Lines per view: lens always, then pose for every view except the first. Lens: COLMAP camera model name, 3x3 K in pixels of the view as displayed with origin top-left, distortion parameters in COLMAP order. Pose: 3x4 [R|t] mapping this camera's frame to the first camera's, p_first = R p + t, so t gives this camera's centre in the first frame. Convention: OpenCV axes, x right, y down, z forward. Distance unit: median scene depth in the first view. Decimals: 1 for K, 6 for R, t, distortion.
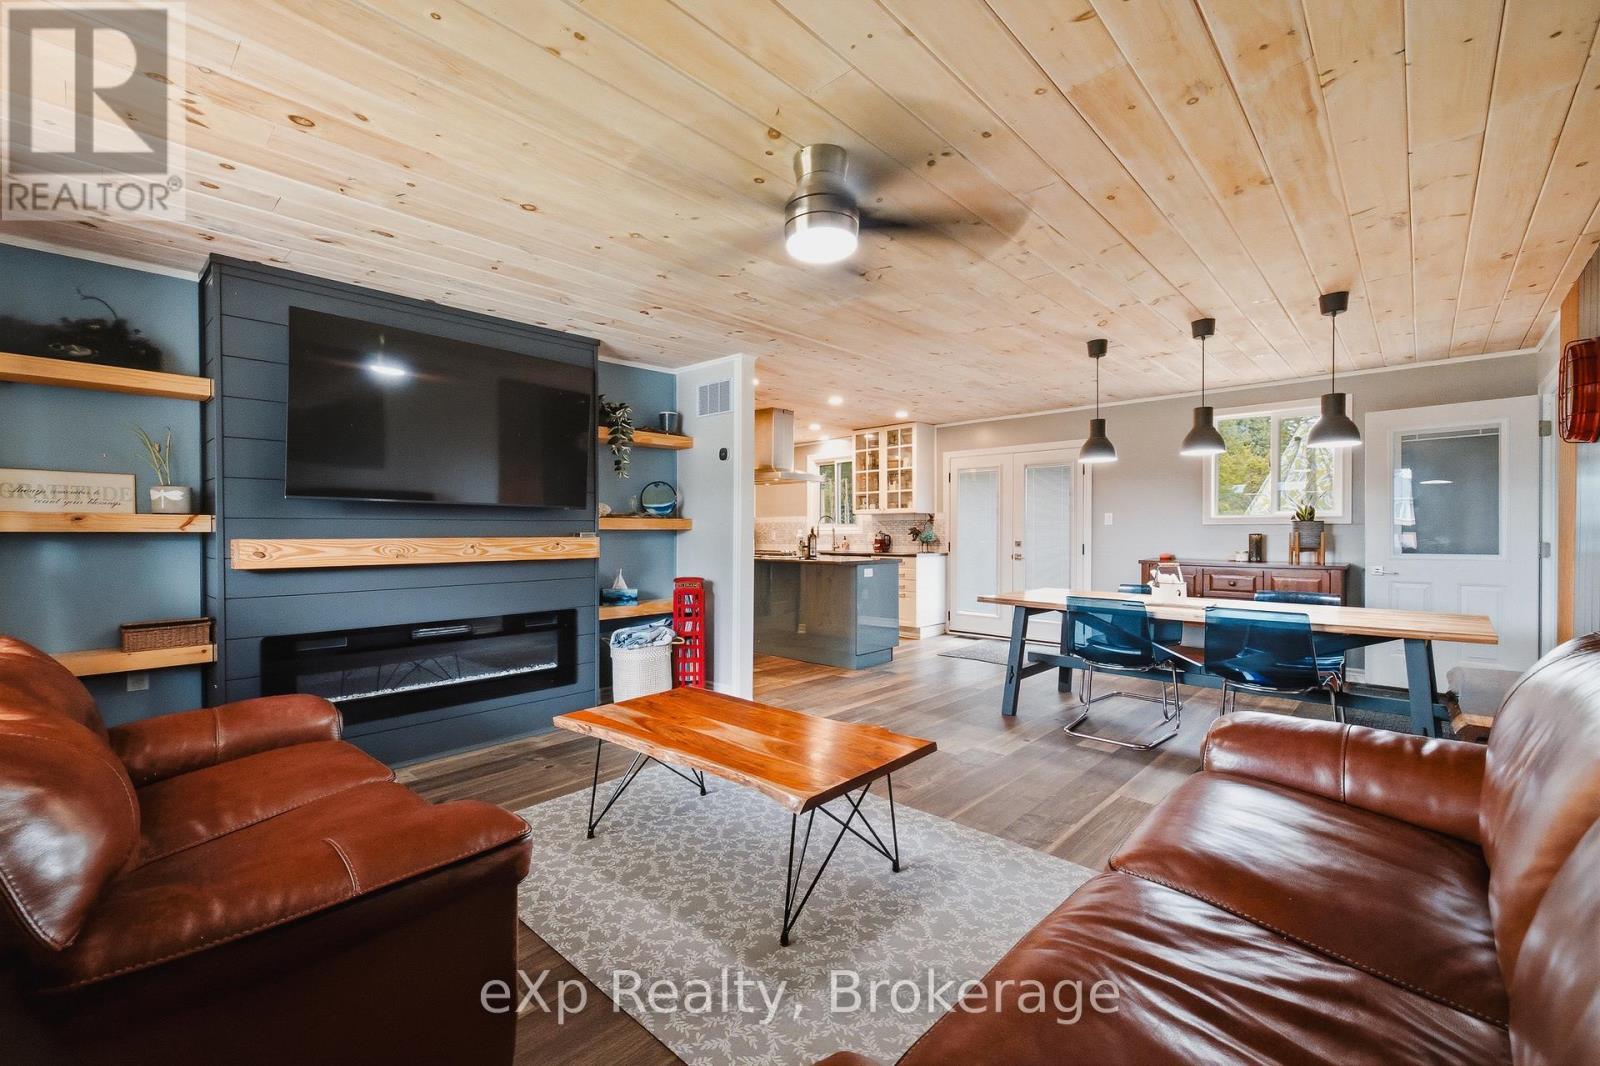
lens RADIAL K [[675.1, 0, 793.4], [0, 675.1, 537.3], [0, 0, 1]] dist [0.010937, -0.000658]
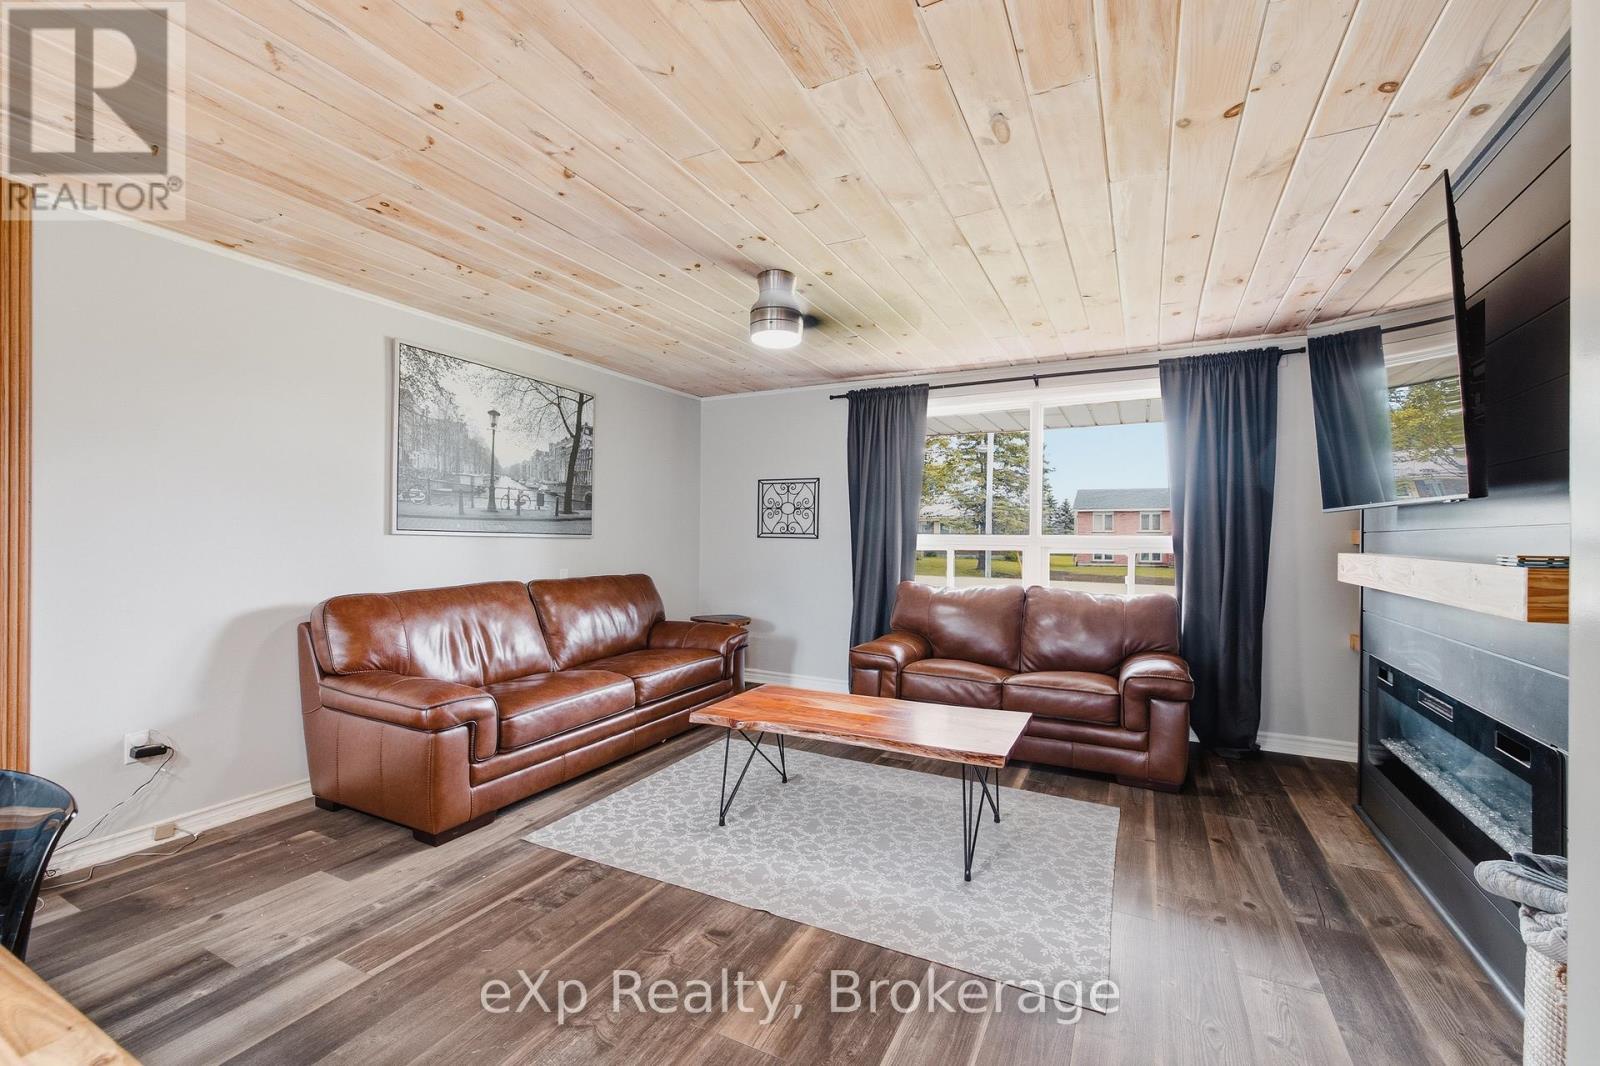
lens RADIAL K [[675.1, 0, 791.7], [0, 675.1, 533.5], [0, 0, 1]] dist [0.010937, -0.000658]
pose [[-0.963534, -0.003330, -0.267566, 0.235728], [-0.004981, 0.999973, 0.005493, -0.022527], [0.267540, 0.006626, -0.963524, 1.449284]]
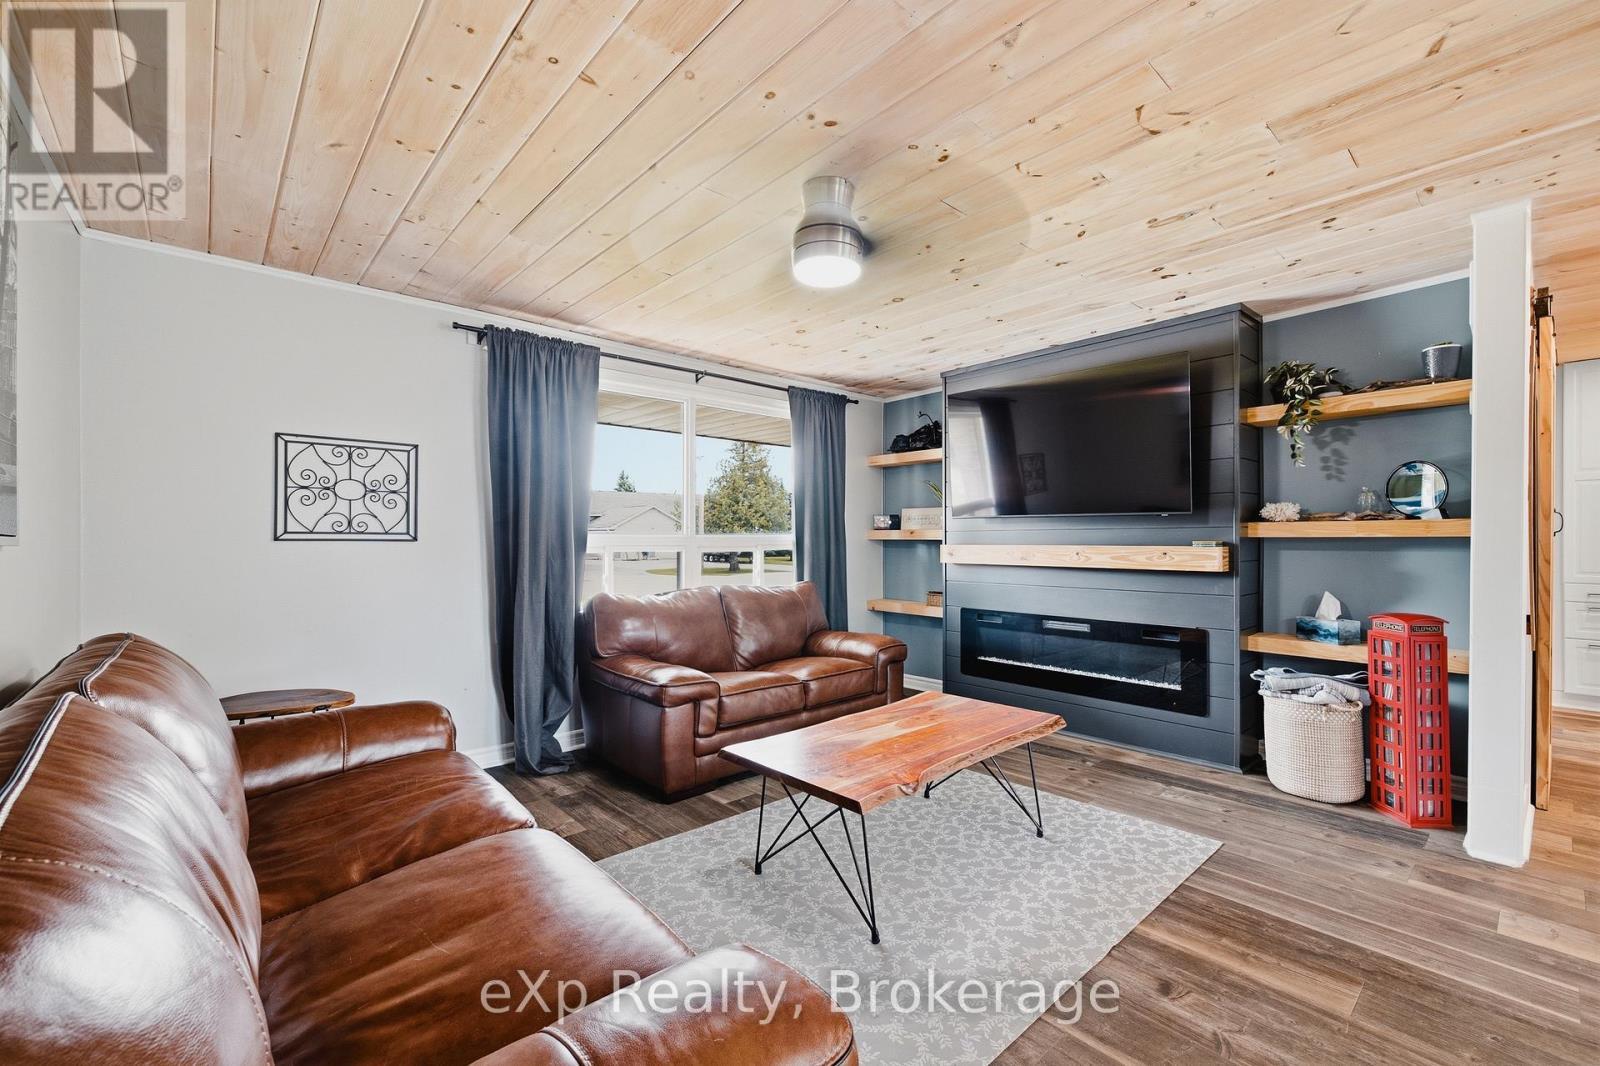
lens RADIAL K [[675.1, 0, 797.2], [0, 675.1, 536.2], [0, 0, 1]] dist [0.010937, -0.000658]
pose [[-0.091143, 0.000453, -0.995838, 0.670533], [-0.004572, 0.999989, 0.000873, -0.013304], [0.995827, 0.004632, -0.091140, 0.646998]]
